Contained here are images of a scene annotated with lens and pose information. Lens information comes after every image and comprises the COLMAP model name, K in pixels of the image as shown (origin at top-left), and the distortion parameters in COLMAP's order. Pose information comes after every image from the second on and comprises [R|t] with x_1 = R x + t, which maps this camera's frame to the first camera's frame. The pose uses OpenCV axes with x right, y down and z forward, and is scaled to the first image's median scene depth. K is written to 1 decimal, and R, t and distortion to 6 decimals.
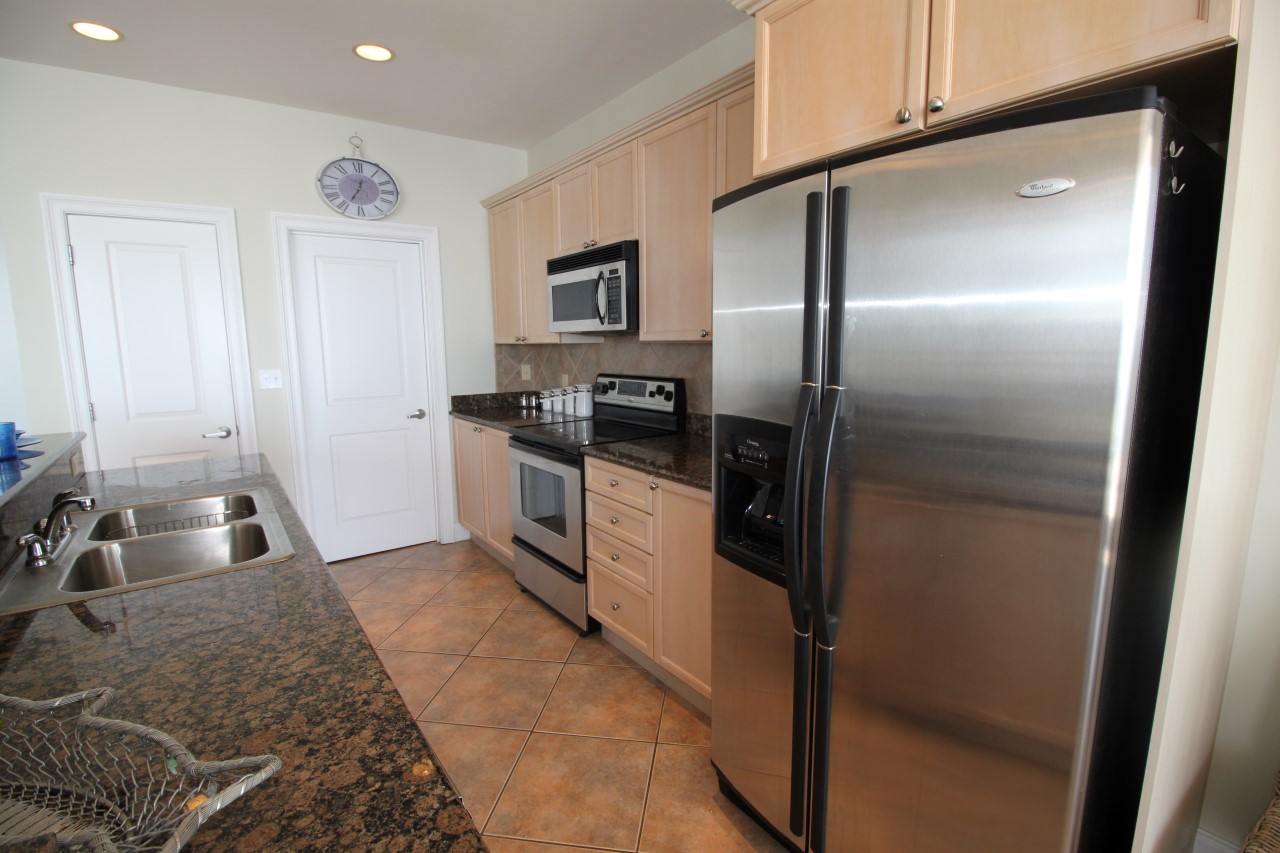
lens RADIAL K [[587.1, 0, 640.0], [0, 587.1, 426.5], [0, 0, 1]] dist [-0.001698, -0.010523]
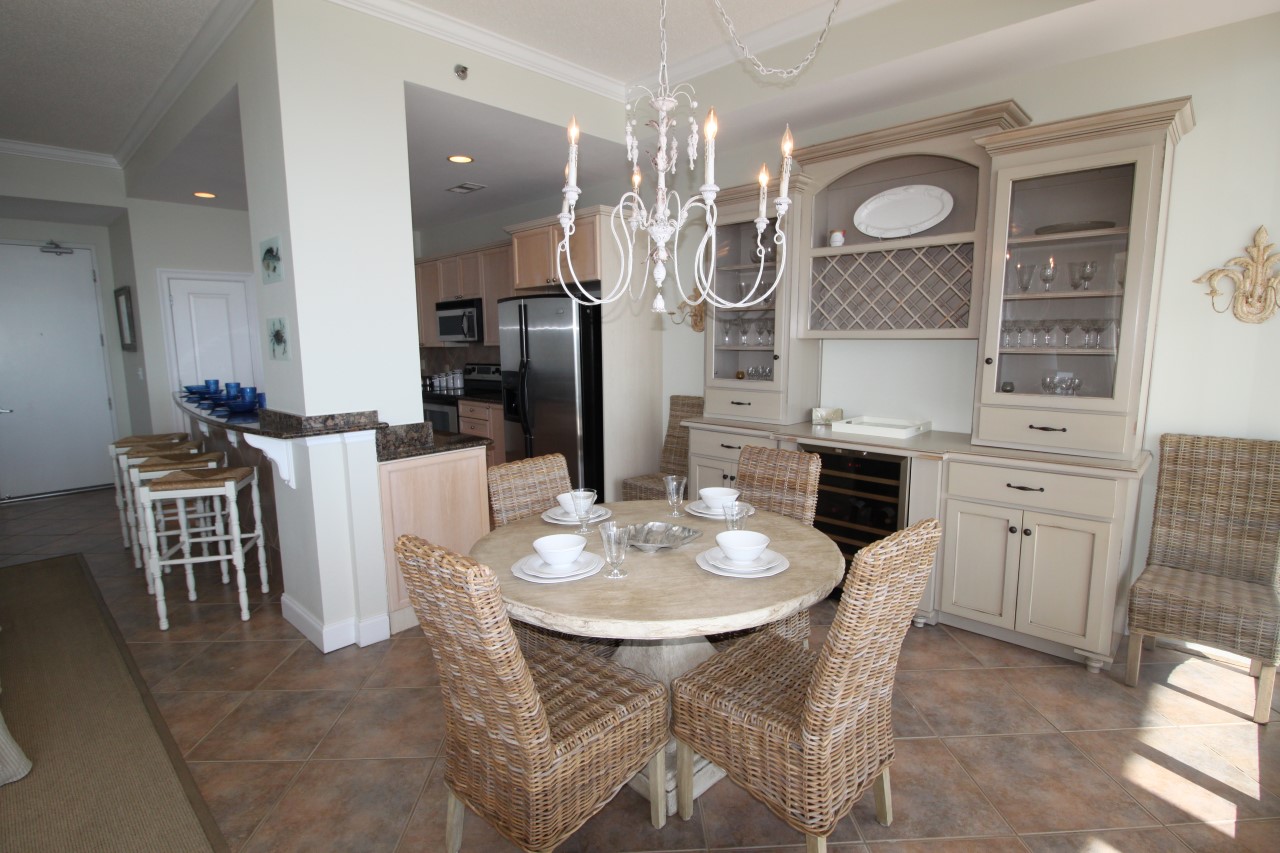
lens RADIAL K [[611.4, 0, 640.0], [0, 611.4, 426.5], [0, 0, 1]] dist [0.001998, 0.000154]
pose [[0.983567, -0.028253, 0.178320, 0.133603], [0.029718, 0.999543, -0.005550, 0.152580], [-0.178081, 0.010758, 0.983957, -1.111478]]
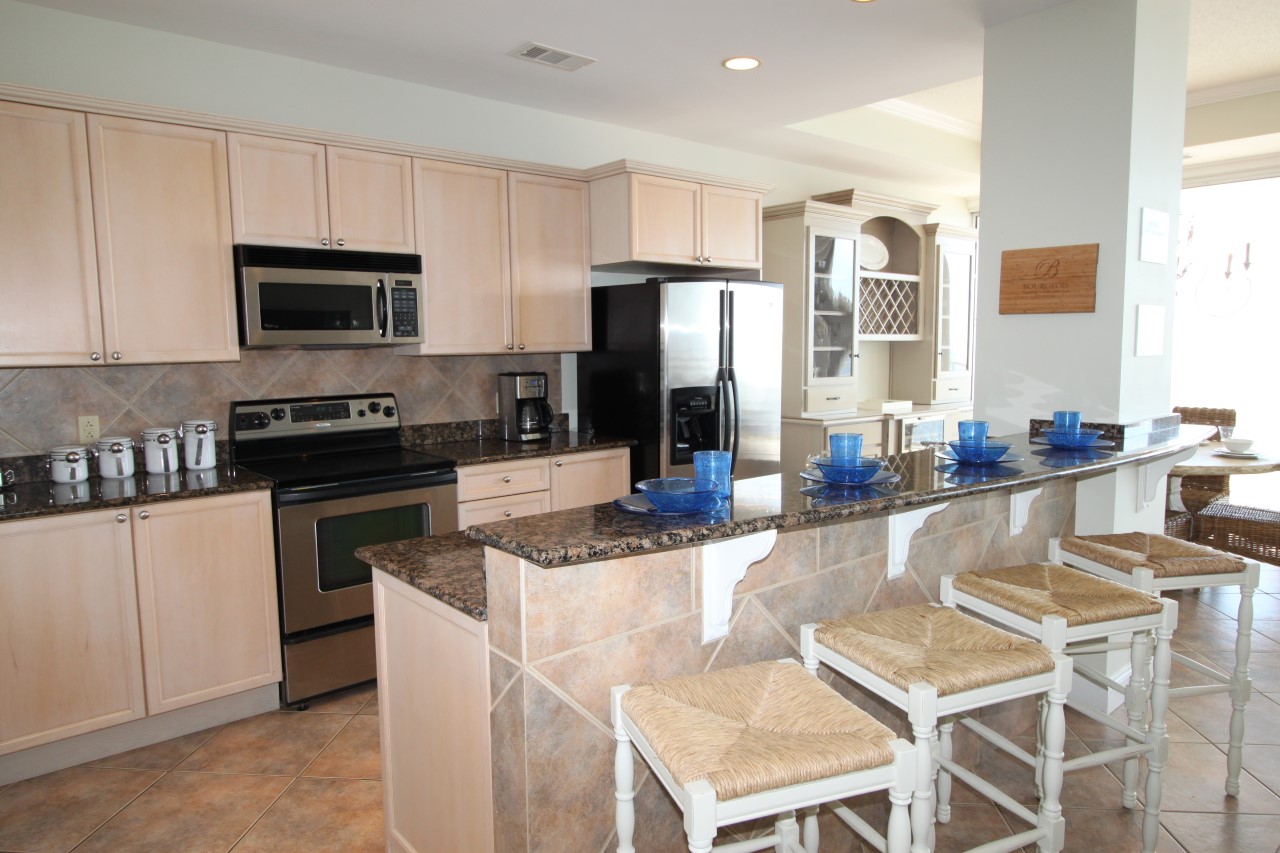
lens RADIAL K [[846.7, 0, 640.0], [0, 846.7, 426.5], [0, 0, 1]] dist [-0.048818, 0.071941]
pose [[-0.084276, -0.090058, 0.992364, -1.325012], [0.157652, 0.982159, 0.102520, -0.102112], [-0.983892, 0.165088, -0.068574, 0.679228]]
